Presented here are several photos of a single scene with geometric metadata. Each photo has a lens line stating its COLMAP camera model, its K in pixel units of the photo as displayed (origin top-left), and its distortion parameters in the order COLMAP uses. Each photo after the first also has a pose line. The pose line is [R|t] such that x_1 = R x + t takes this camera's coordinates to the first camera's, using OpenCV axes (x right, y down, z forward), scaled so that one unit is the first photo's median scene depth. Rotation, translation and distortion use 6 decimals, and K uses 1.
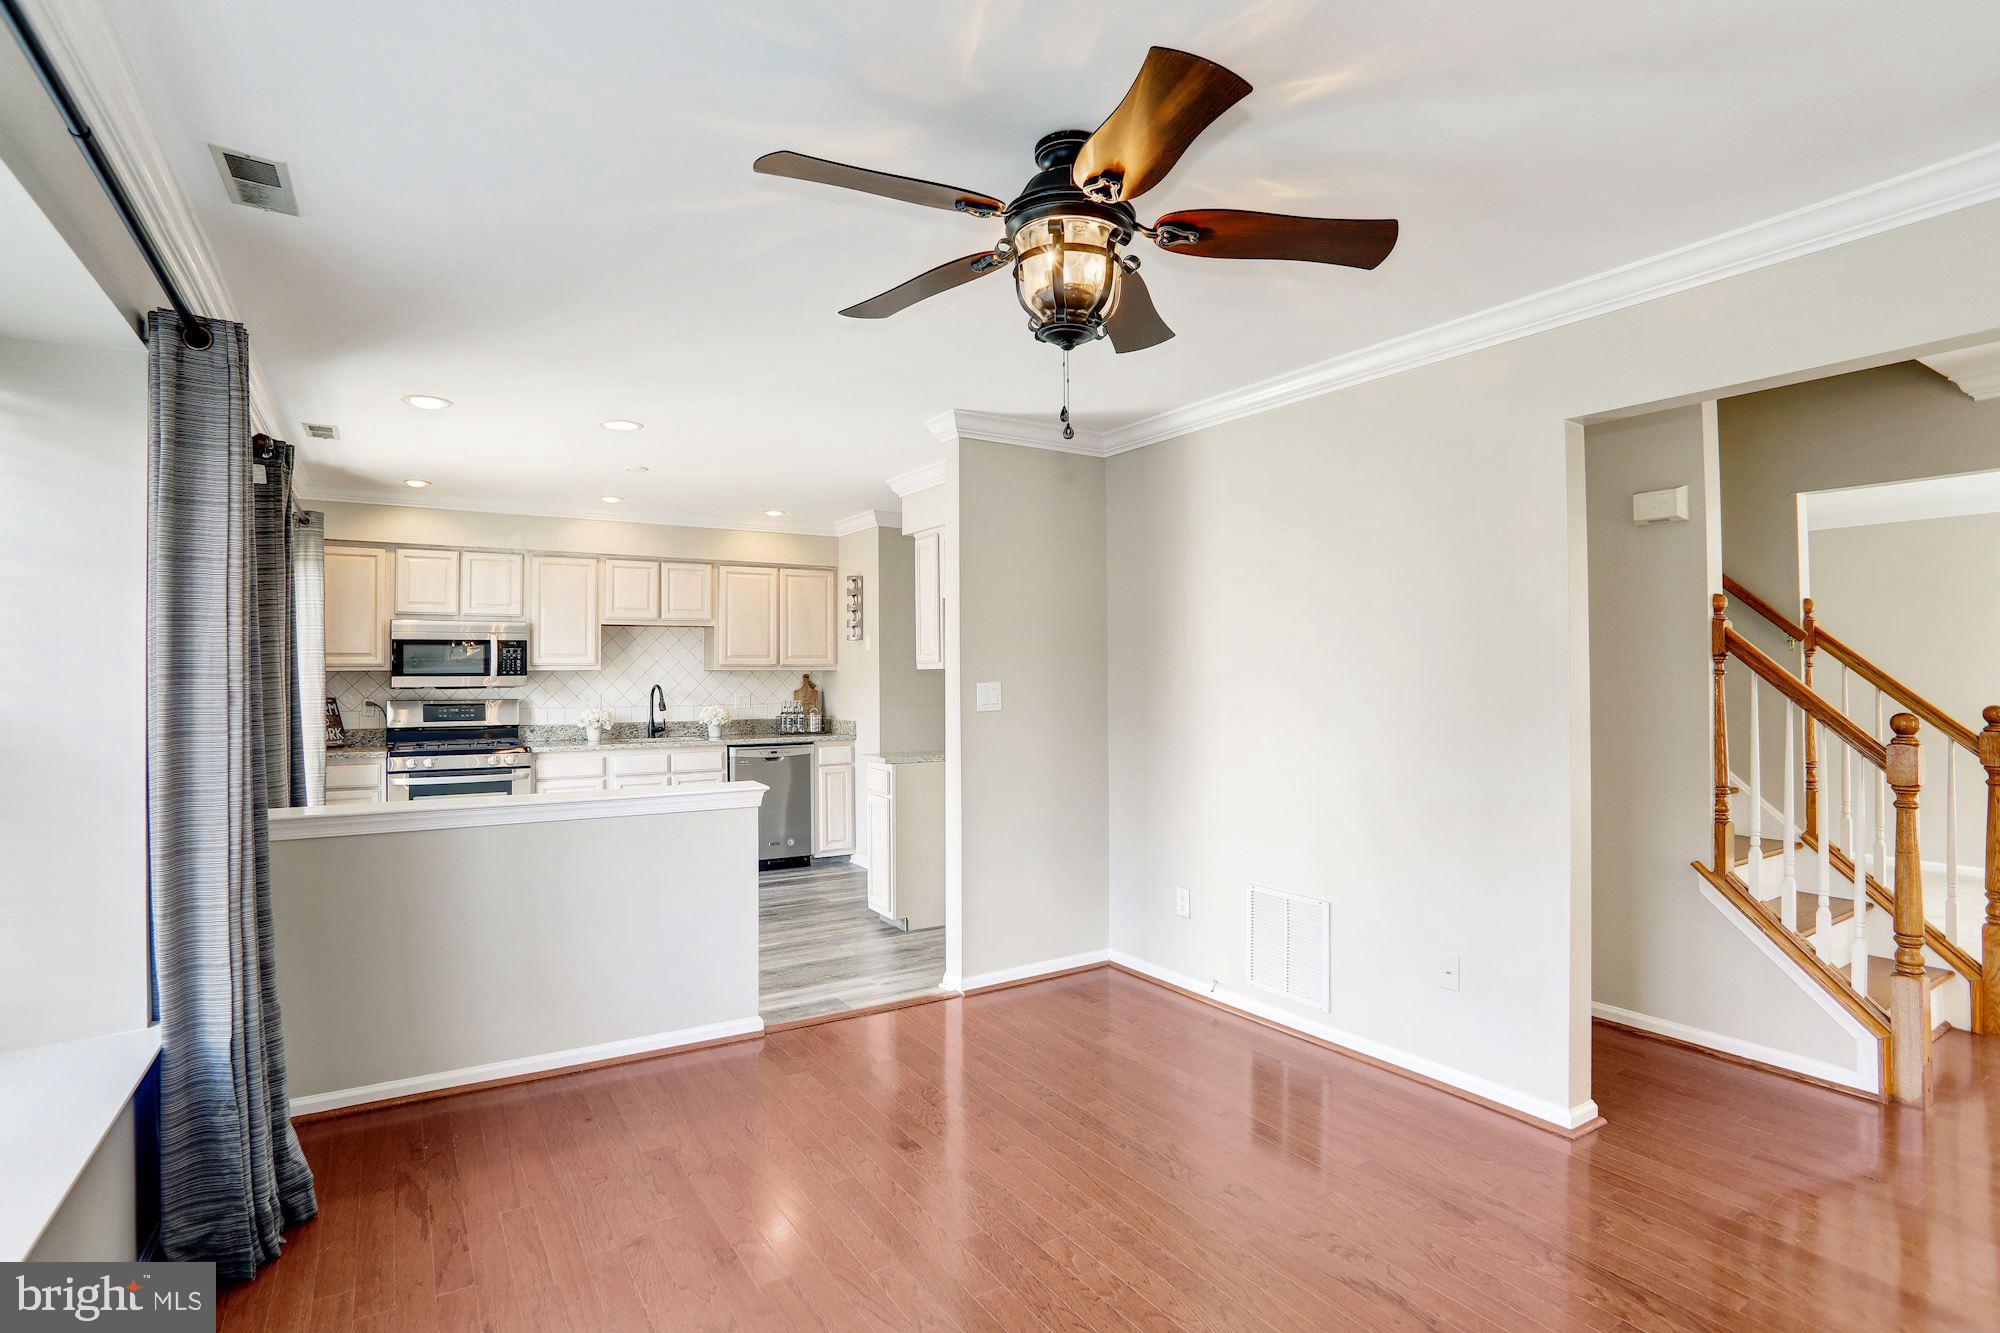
lens RADIAL K [[974.6, 0, 993.4], [0, 974.6, 656.3], [0, 0, 1]] dist [-0.089429, 0.038852]
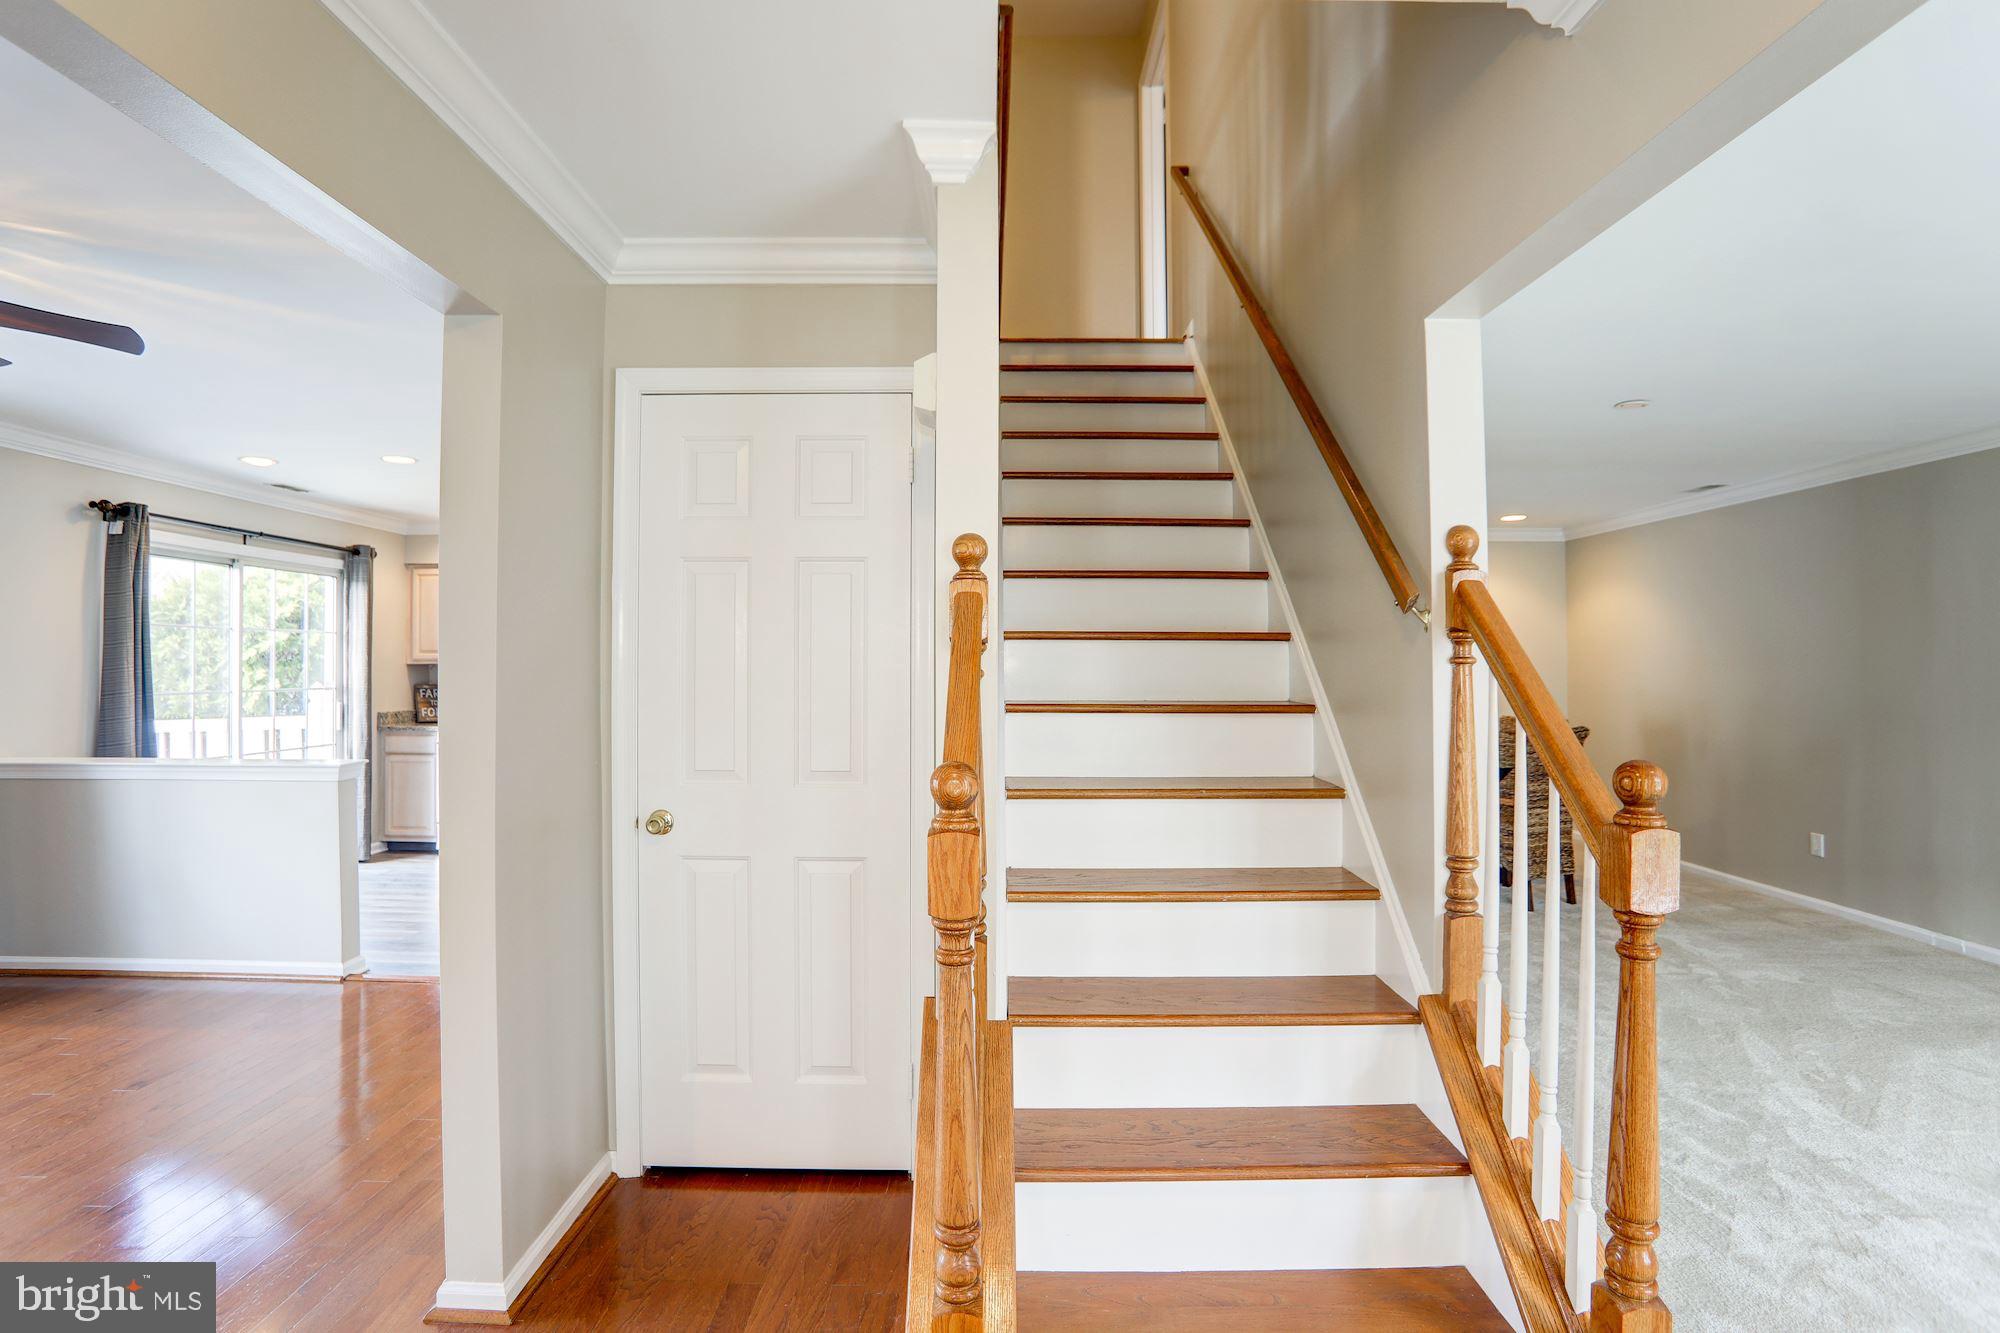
lens RADIAL K [[974.6, 0, 993.4], [0, 974.6, 656.3], [0, 0, 1]] dist [-0.089429, 0.038852]
pose [[0.841575, -0.006557, -0.540101, 0.617453], [0.010735, 0.999932, 0.004589, 0.006466], [0.540034, -0.009660, 0.841588, 0.284805]]
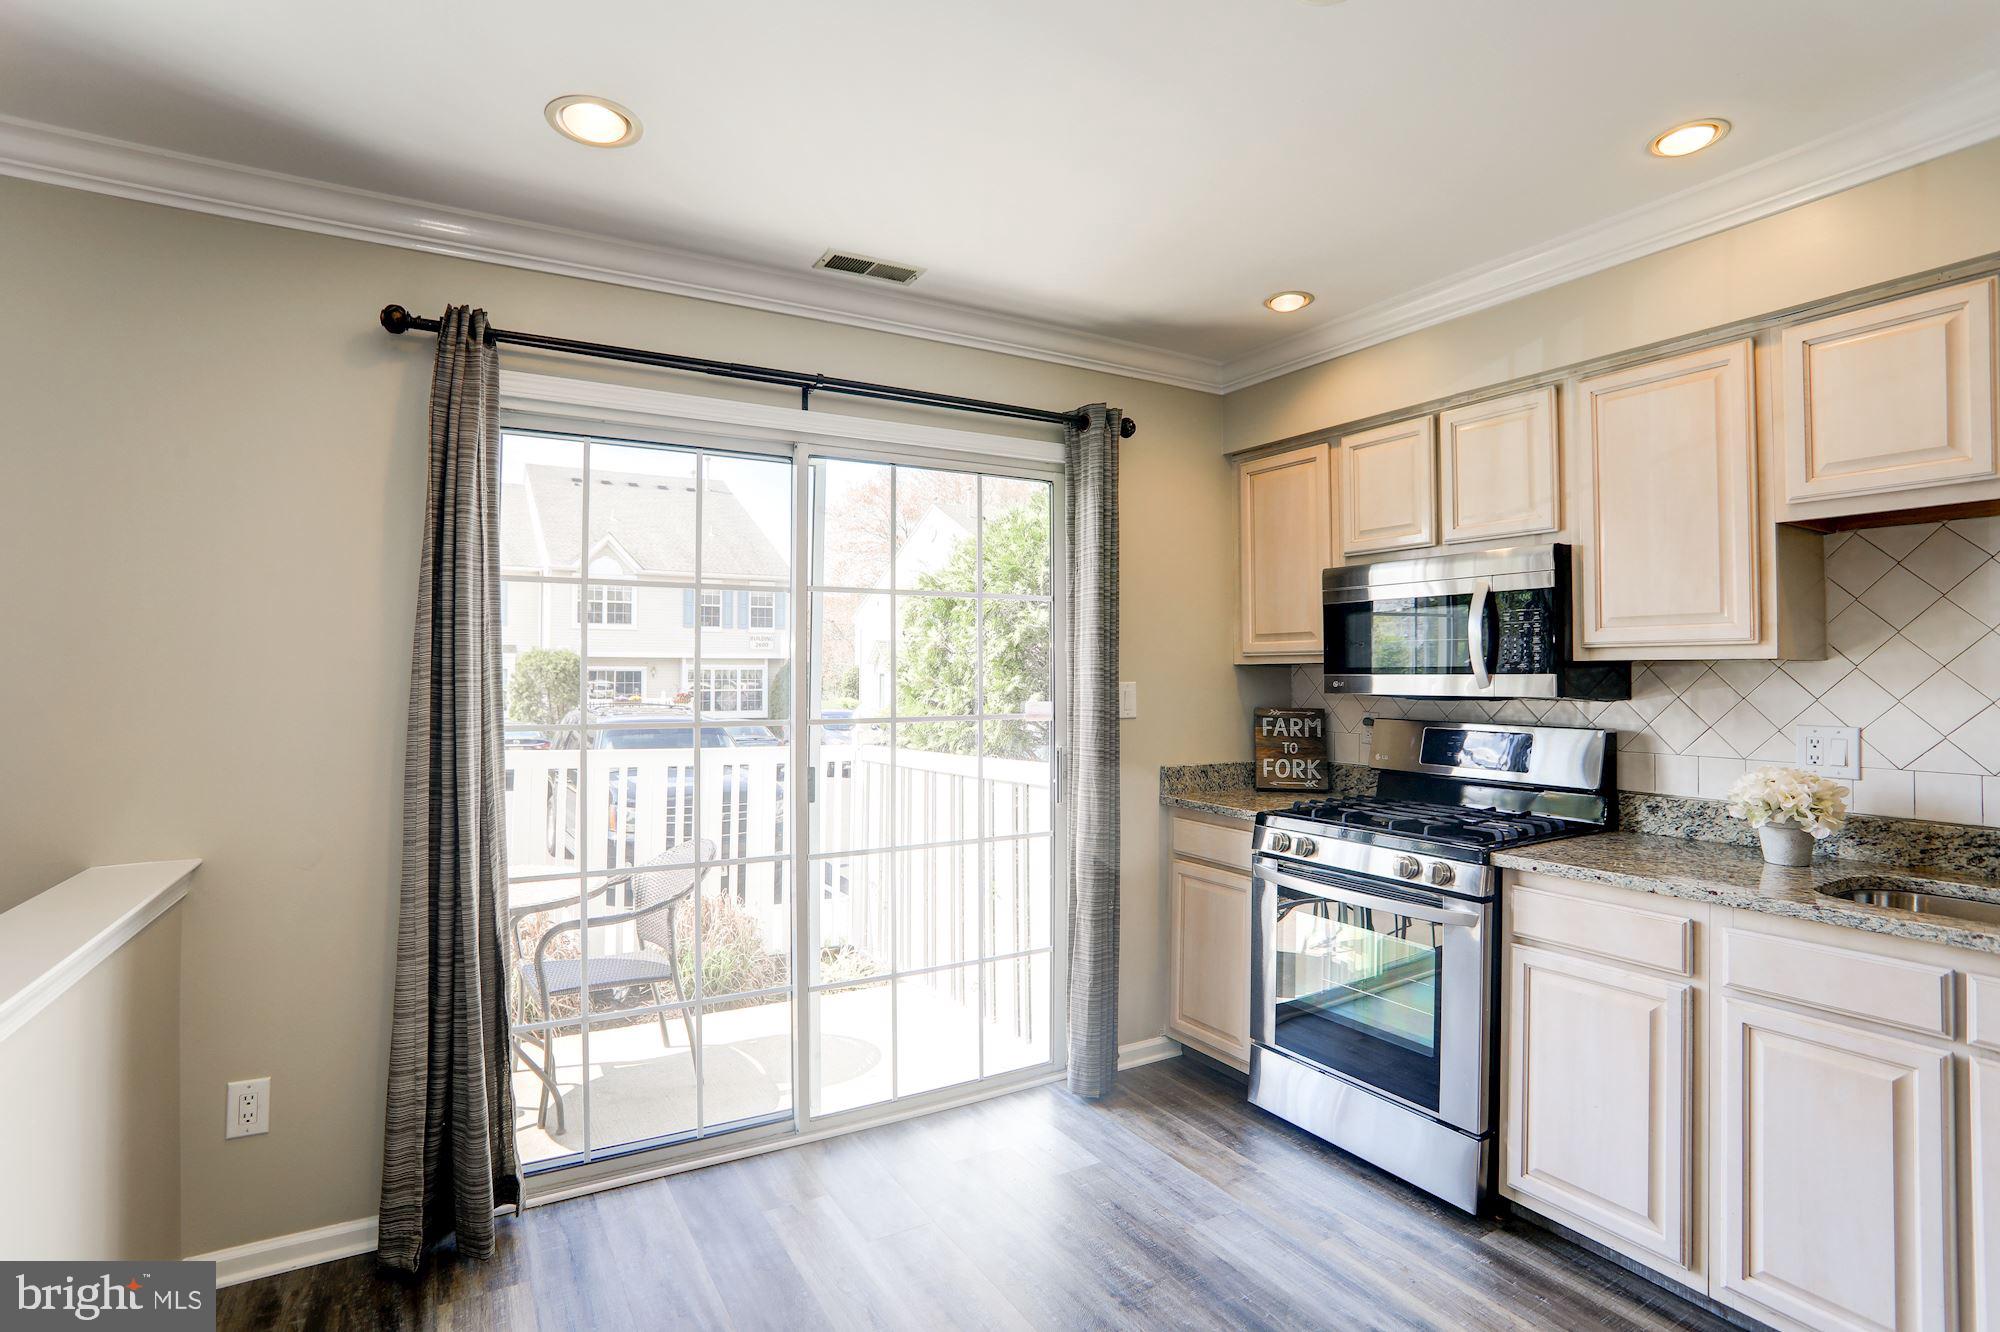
lens RADIAL K [[974.6, 0, 993.4], [0, 974.6, 655.8], [0, 0, 1]] dist [-0.089429, 0.038852]
pose [[-0.037167, -0.012372, -0.999232, -0.073325], [0.015959, 0.999788, -0.012972, 0.014062], [0.999182, -0.016429, -0.036961, 0.773682]]
